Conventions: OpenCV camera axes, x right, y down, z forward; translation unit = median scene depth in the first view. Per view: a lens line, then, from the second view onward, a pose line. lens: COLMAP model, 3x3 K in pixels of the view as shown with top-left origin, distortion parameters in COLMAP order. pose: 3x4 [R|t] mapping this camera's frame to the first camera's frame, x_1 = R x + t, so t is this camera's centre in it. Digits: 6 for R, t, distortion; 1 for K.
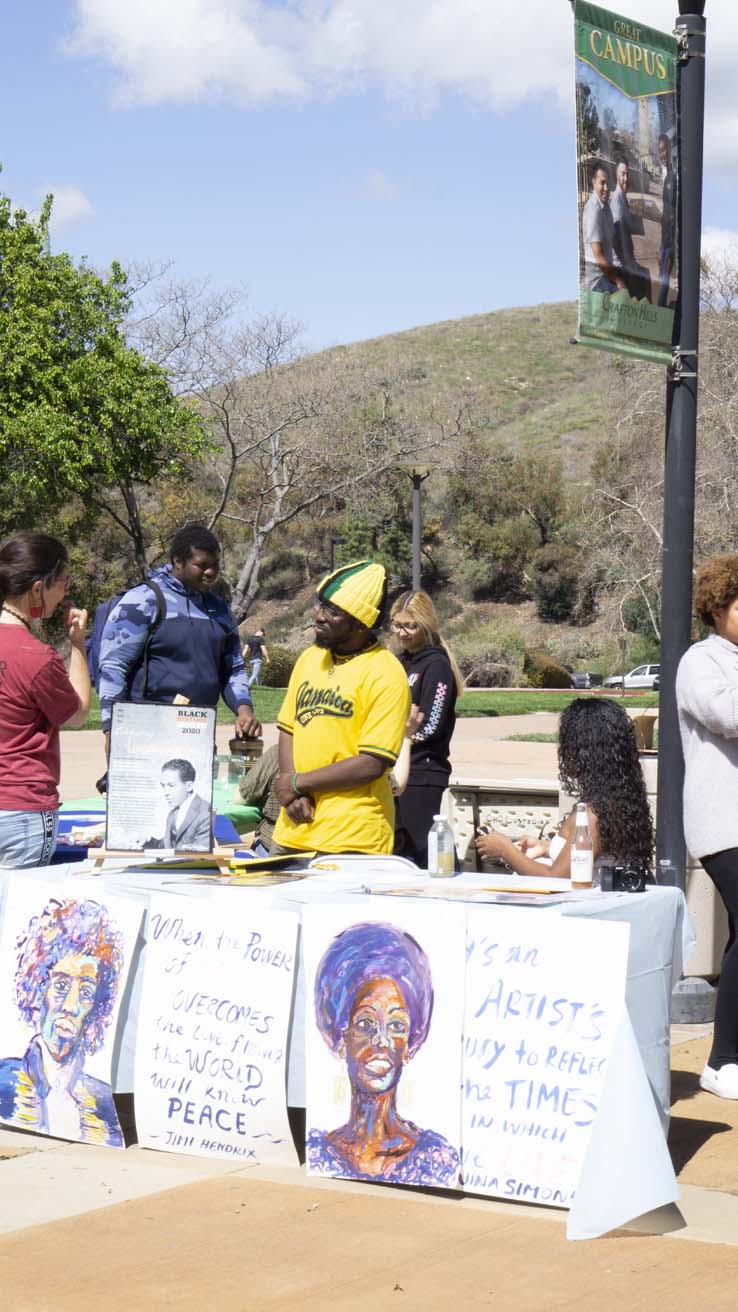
lens RADIAL K [[2769.9, 0, 369.0], [0, 2769.9, 656.0], [0, 0, 1]] dist [0.065179, -0.124598]
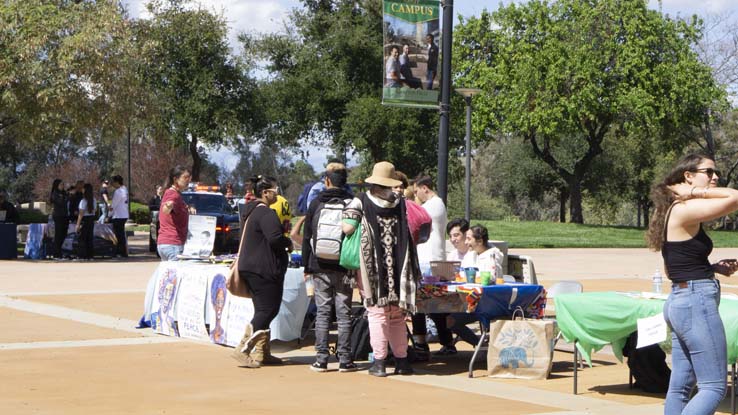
lens RADIAL K [[1558.1, 0, 369.0], [0, 1558.1, 207.5], [0, 0, 1]] dist [0.065179, -0.124598]
pose [[0.923381, 0.008273, -0.383796, 0.719931], [-0.010696, 0.999934, -0.004180, 0.010848], [0.383736, 0.007965, 0.923408, -0.617151]]
